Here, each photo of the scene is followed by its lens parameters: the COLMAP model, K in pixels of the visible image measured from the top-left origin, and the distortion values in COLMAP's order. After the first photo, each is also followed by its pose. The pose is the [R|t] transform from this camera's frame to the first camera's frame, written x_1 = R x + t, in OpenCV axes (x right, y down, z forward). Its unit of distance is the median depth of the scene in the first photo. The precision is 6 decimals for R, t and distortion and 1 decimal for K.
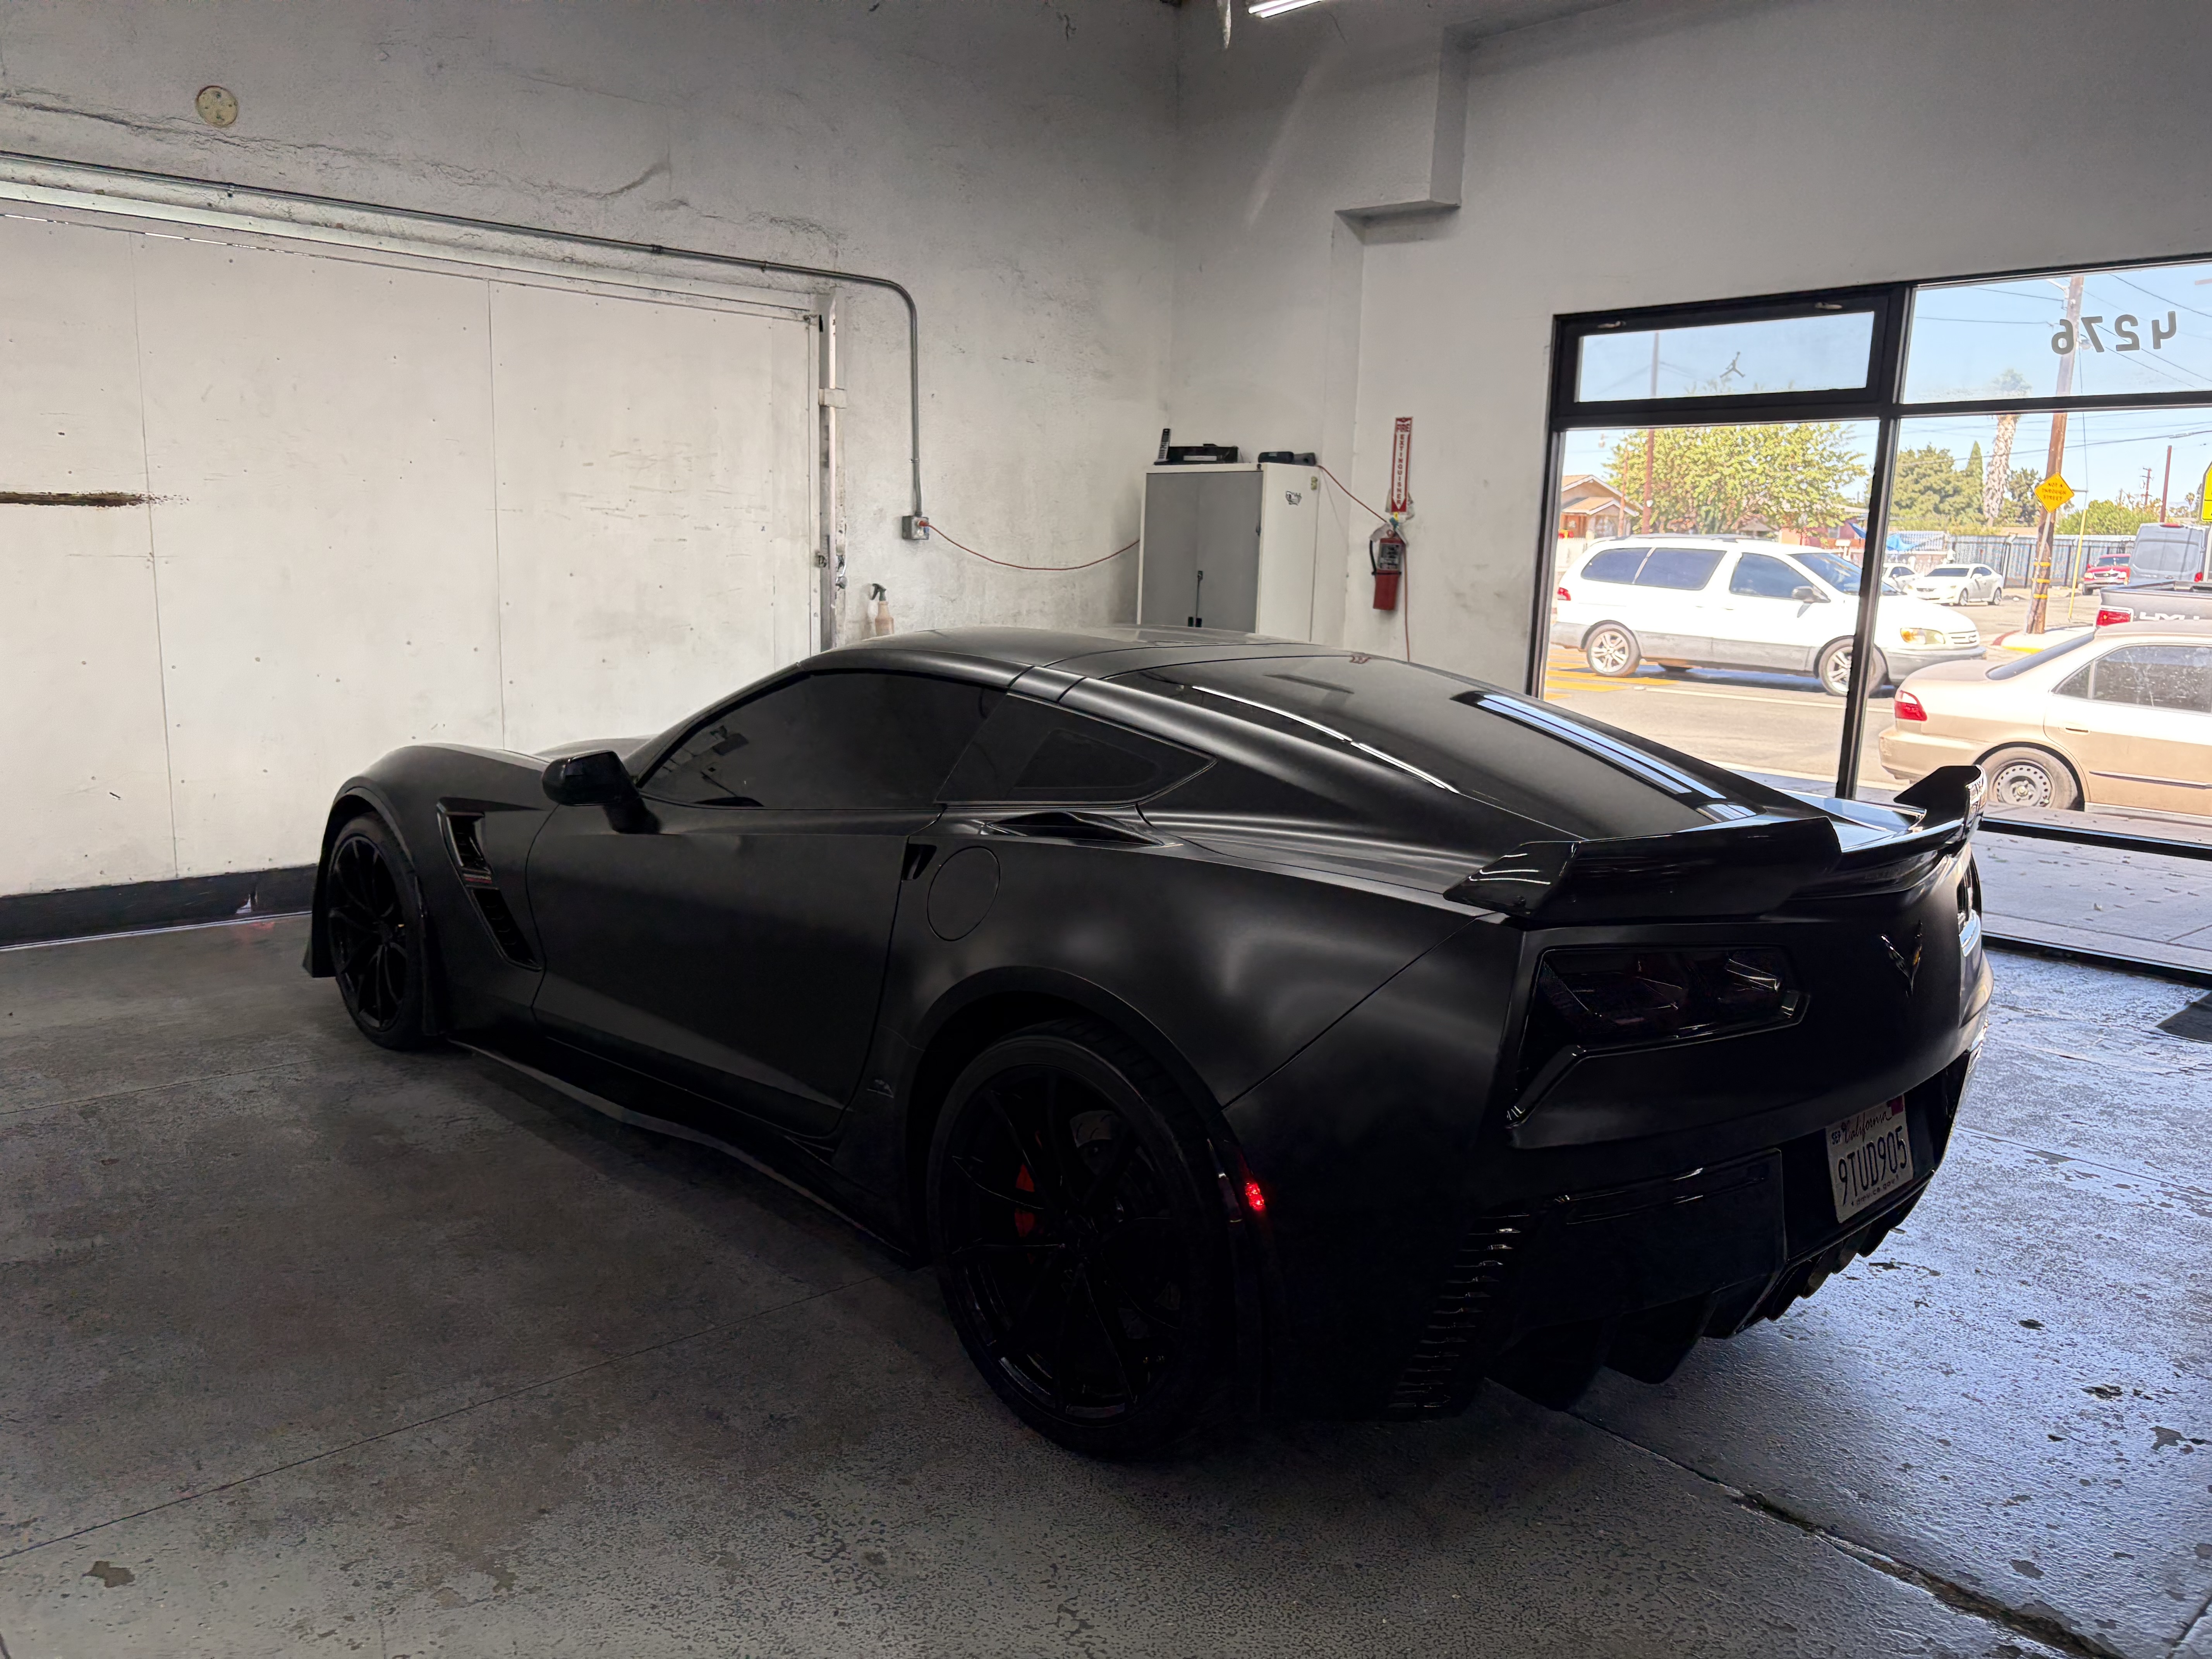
lens RADIAL K [[1670.8, 0, 1091.2], [0, 1670.8, 848.1], [0, 0, 1]] dist [0.046351, -0.047895]
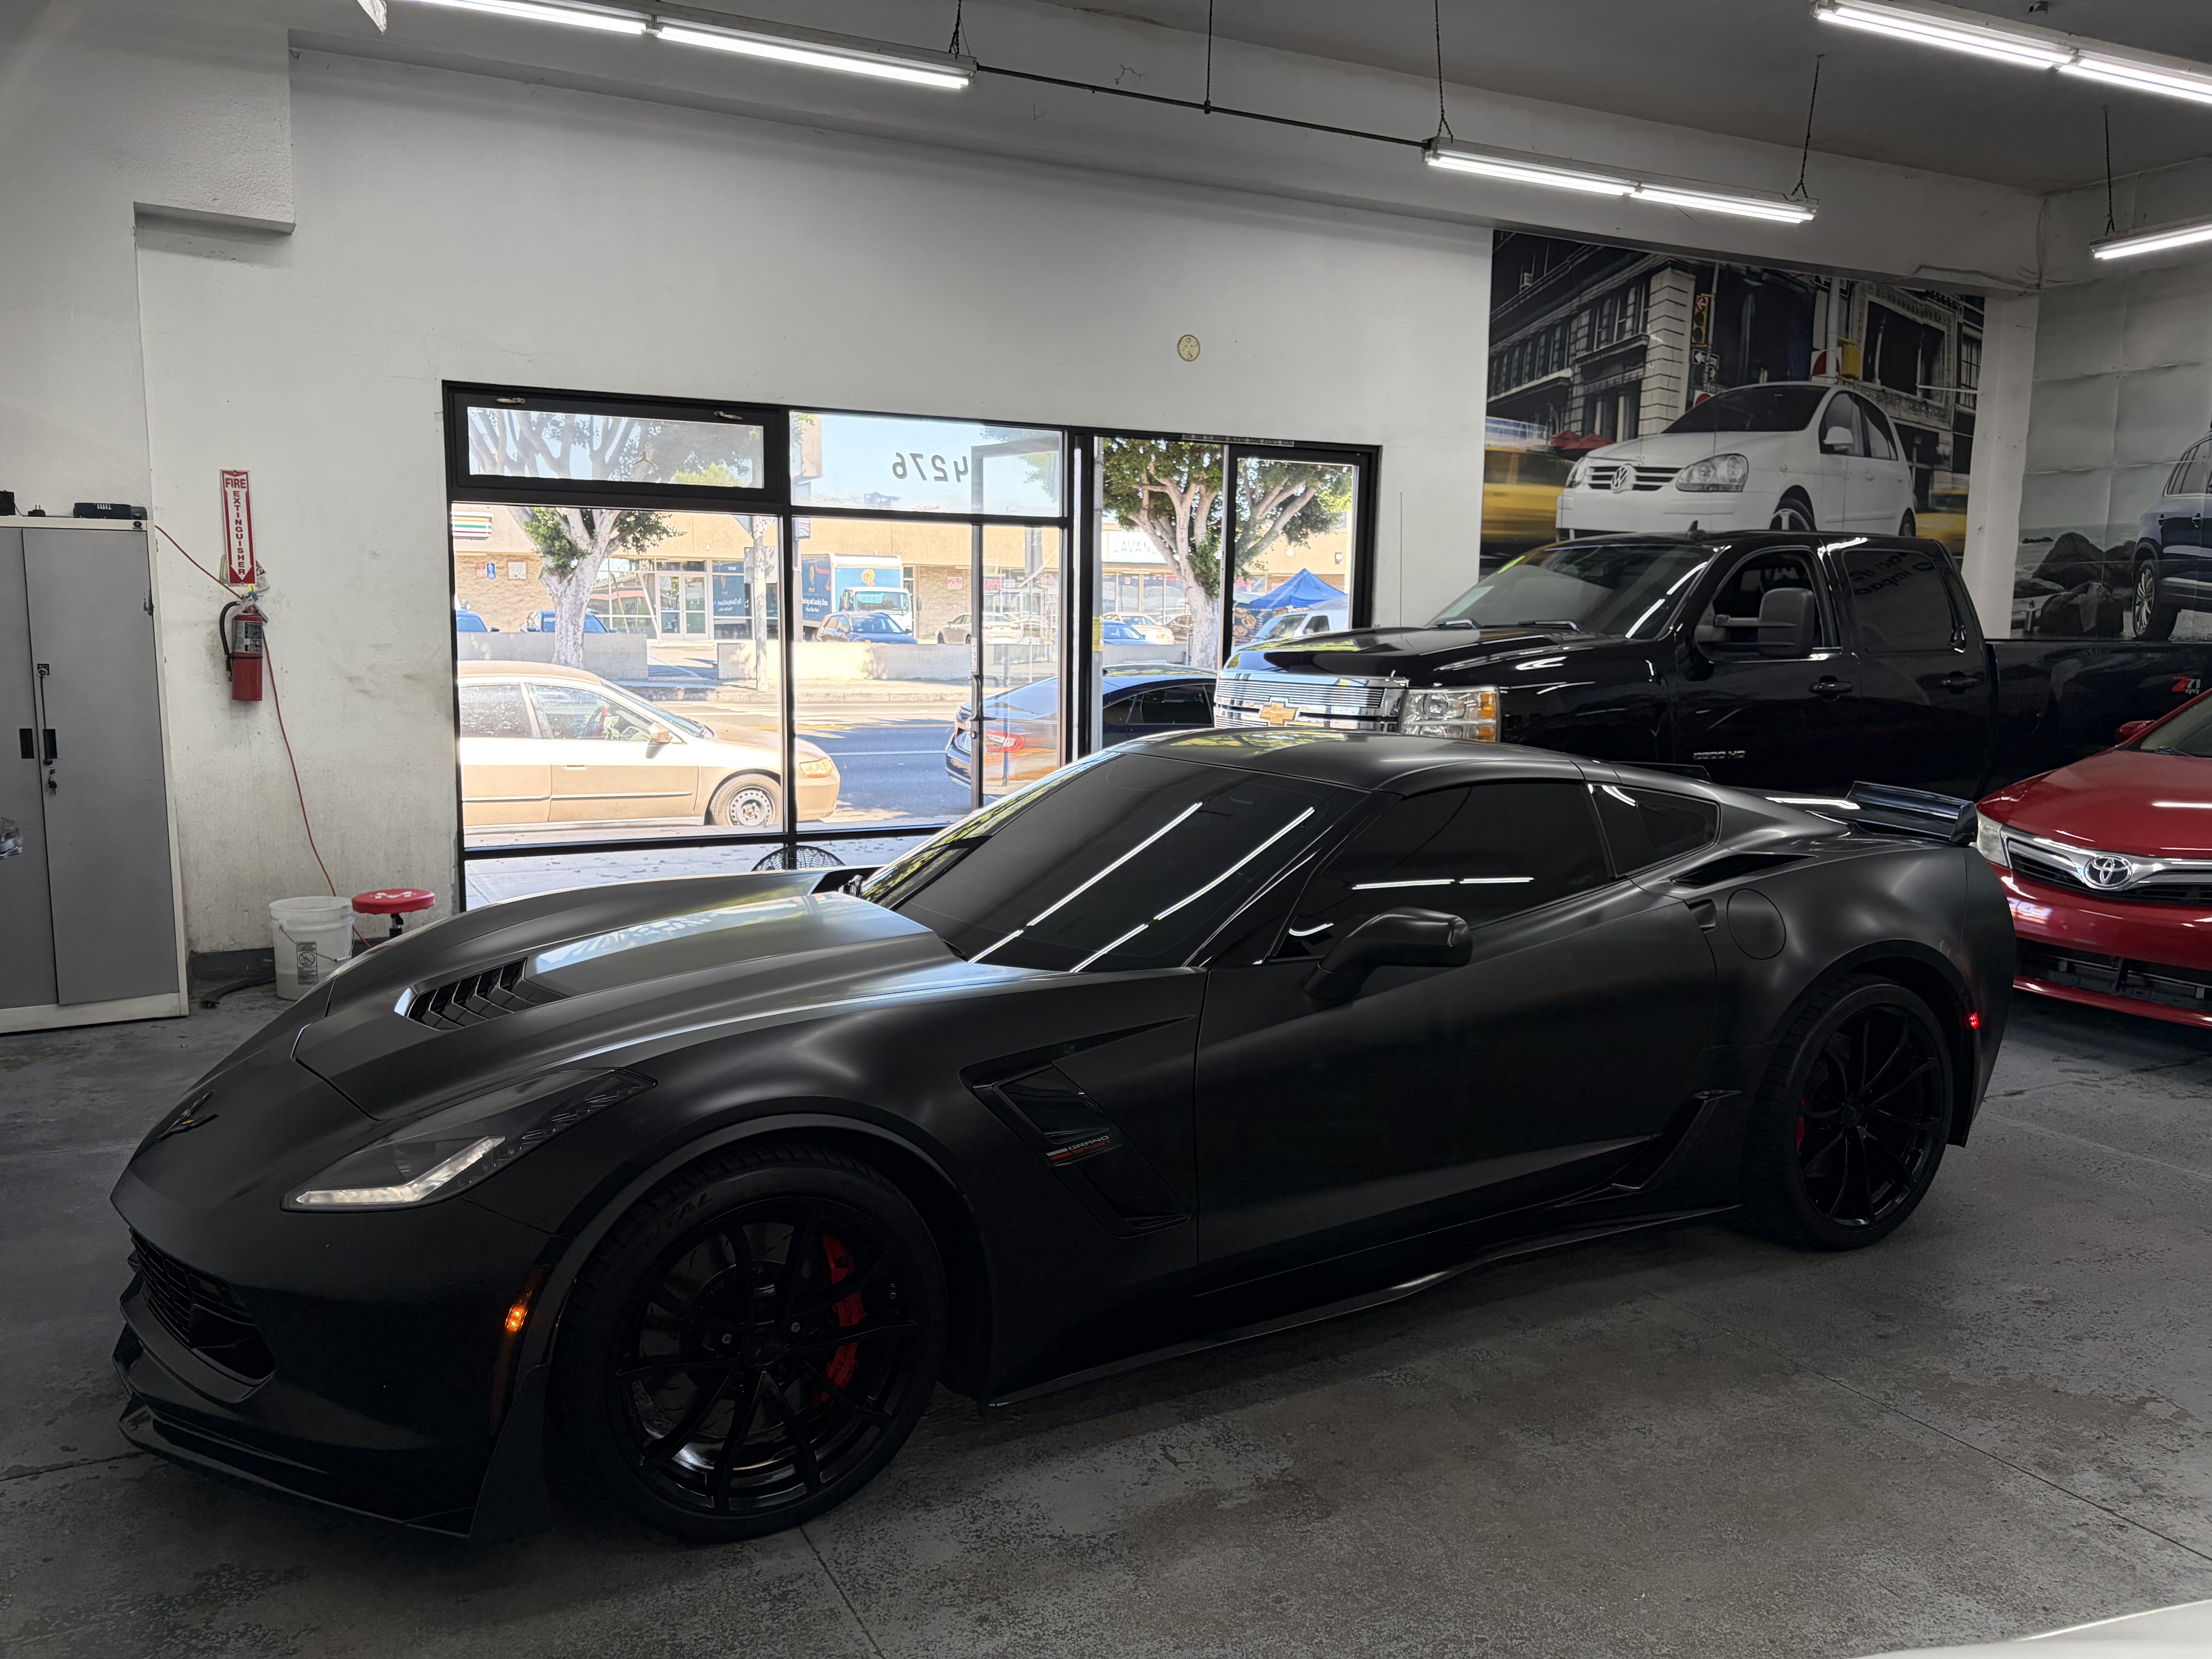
lens RADIAL K [[1670.8, 0, 1109.5], [0, 1670.8, 834.3], [0, 0, 1]] dist [0.046351, -0.047895]
pose [[0.249639, -0.148562, 0.956875, -0.657258], [0.168148, 0.979800, 0.108253, -0.122473], [-0.953628, 0.133872, 0.269577, 0.484549]]
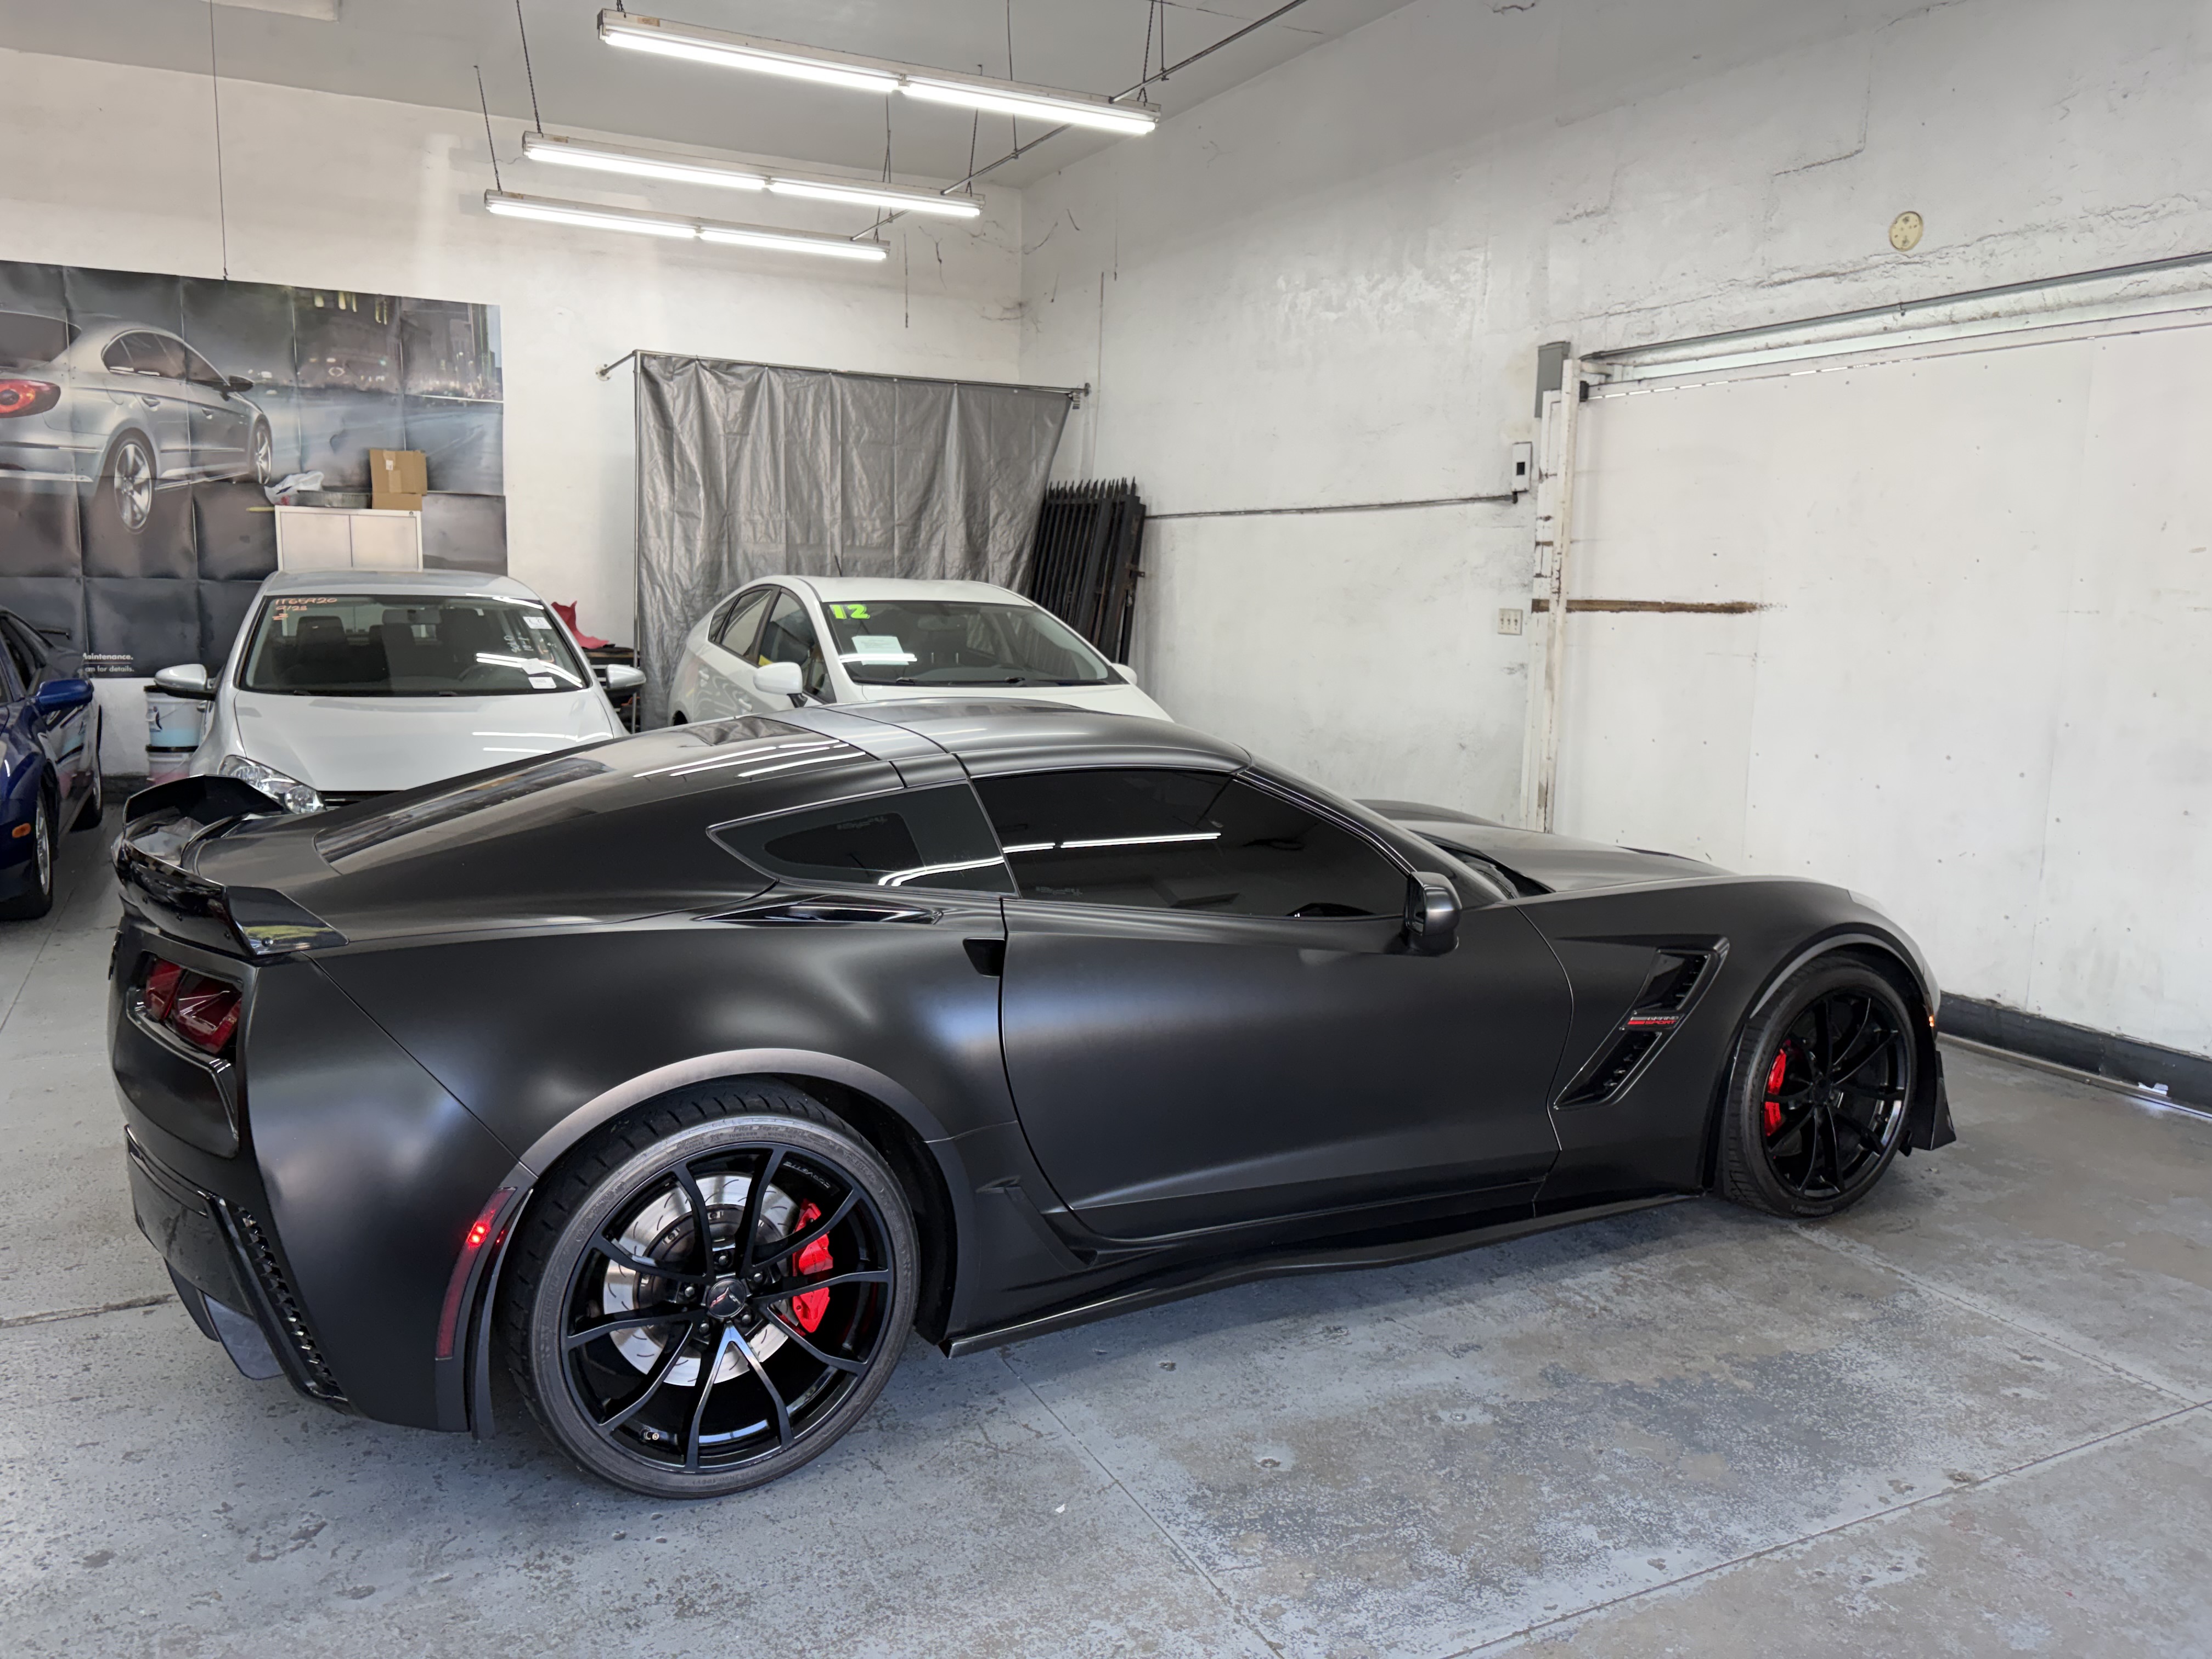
lens RADIAL K [[1670.8, 0, 1117.3], [0, 1670.8, 835.0], [0, 0, 1]] dist [0.046351, -0.047895]
pose [[-0.255708, 0.112935, -0.960135, 0.568344], [-0.198265, 0.965917, 0.166418, -0.138880], [0.946205, 0.232915, -0.224602, 0.759760]]
